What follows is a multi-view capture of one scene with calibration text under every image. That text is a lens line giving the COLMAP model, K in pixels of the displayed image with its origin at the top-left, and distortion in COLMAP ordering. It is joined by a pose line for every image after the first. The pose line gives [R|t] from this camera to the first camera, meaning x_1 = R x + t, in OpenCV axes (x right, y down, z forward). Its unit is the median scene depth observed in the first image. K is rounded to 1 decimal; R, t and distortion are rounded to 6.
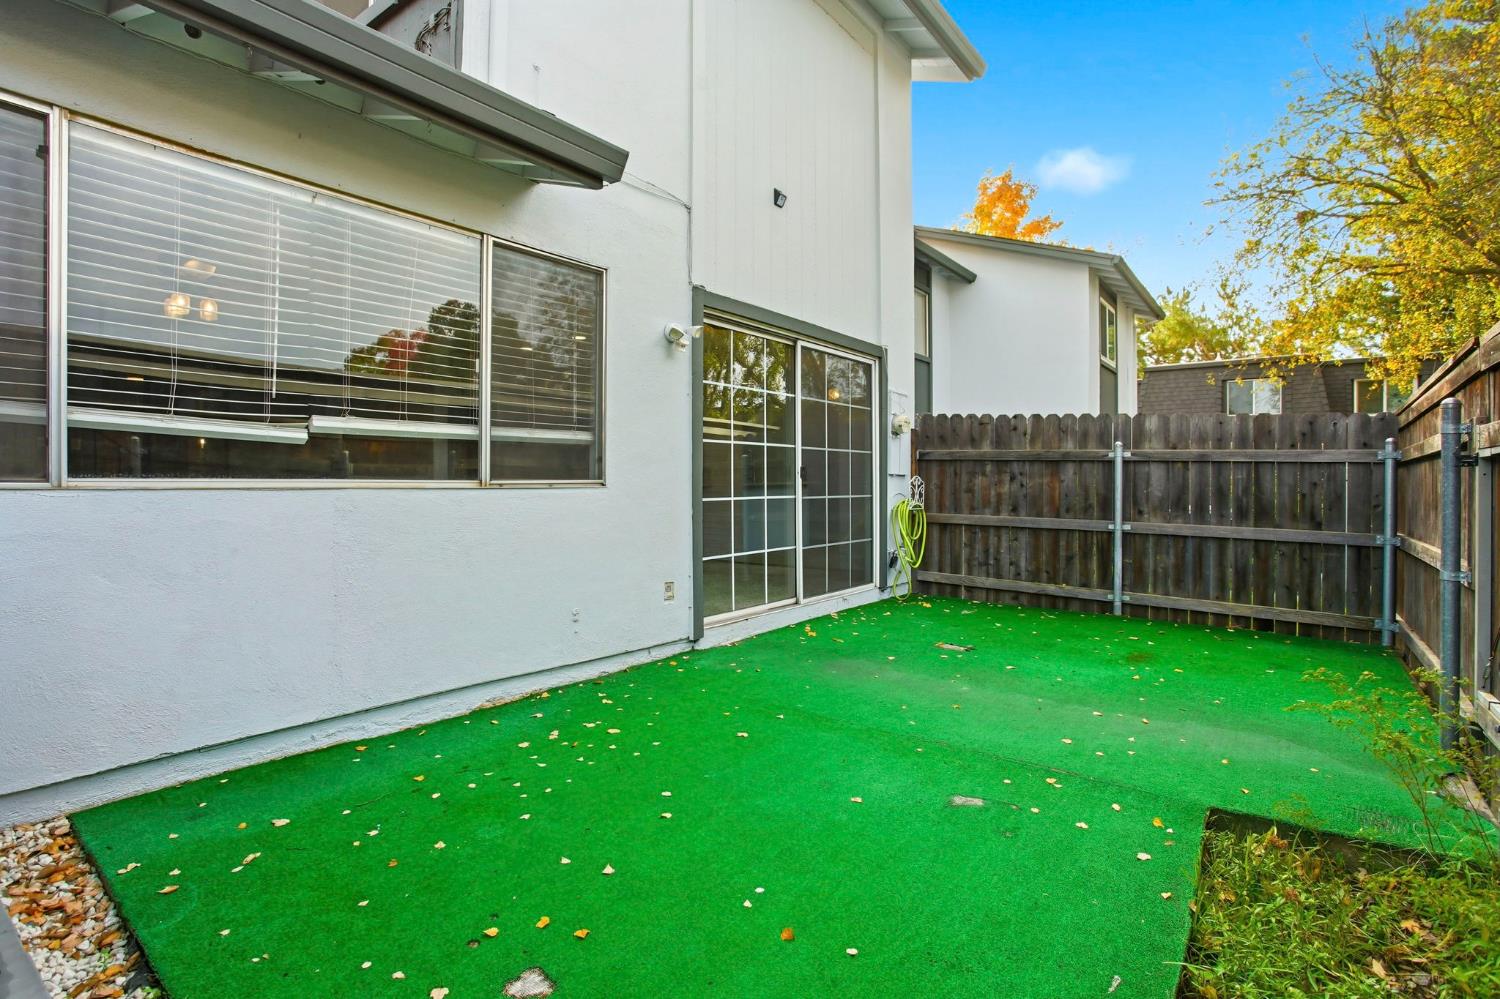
lens RADIAL K [[746.4, 0, 749.6], [0, 746.4, 489.2], [0, 0, 1]] dist [-0.082465, 0.036054]
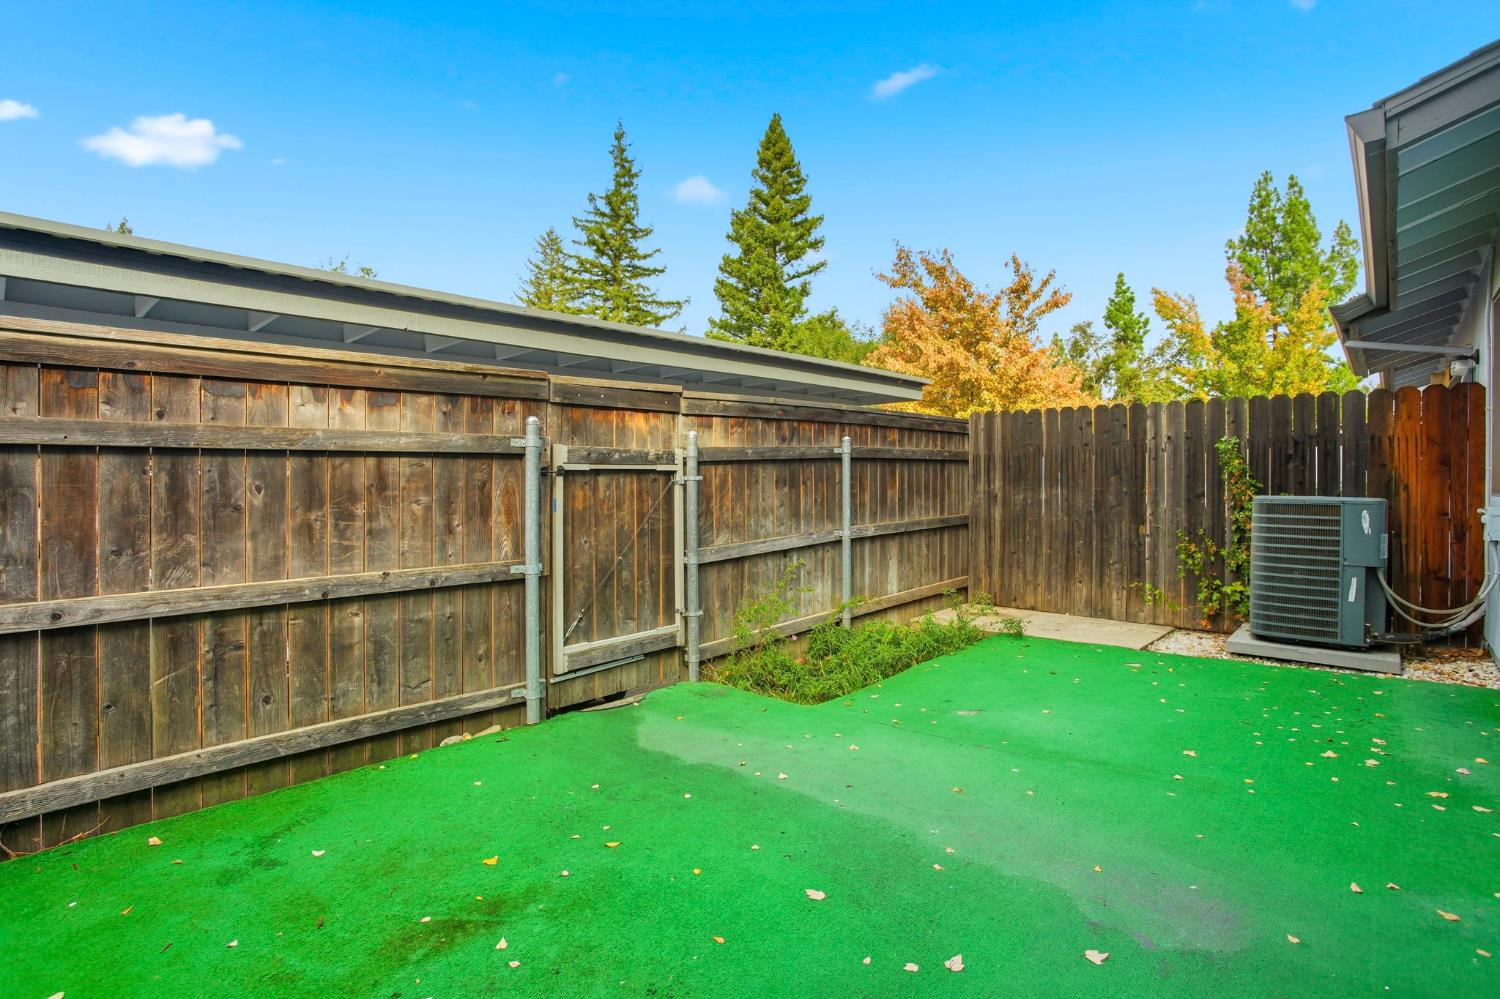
lens RADIAL K [[746.4, 0, 749.6], [0, 746.4, 489.2], [0, 0, 1]] dist [-0.082465, 0.036054]
pose [[-0.995788, -0.006018, 0.091492, 0.430287], [-0.004320, 0.999815, 0.018753, -0.027895], [-0.091588, 0.018278, -0.995629, 1.775968]]
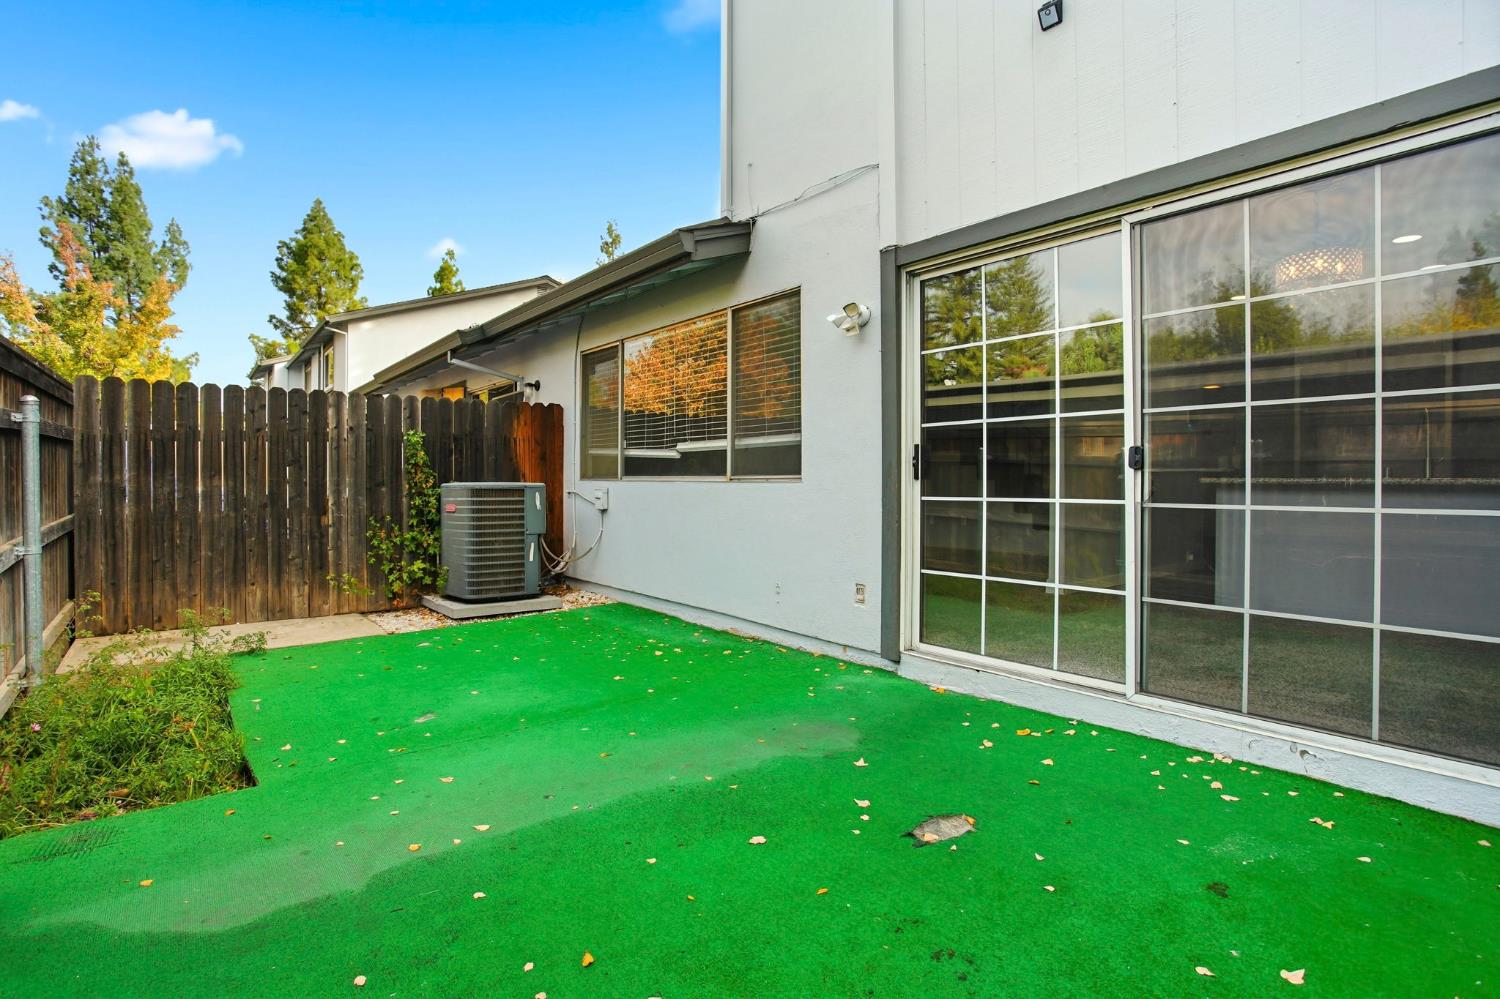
lens RADIAL K [[746.4, 0, 749.6], [0, 746.4, 489.2], [0, 0, 1]] dist [-0.082465, 0.036054]
pose [[-0.253124, 0.012225, -0.967357, 1.023018], [-0.007312, 0.999867, 0.014549, -0.008082], [0.967406, 0.010756, -0.253001, 1.362678]]
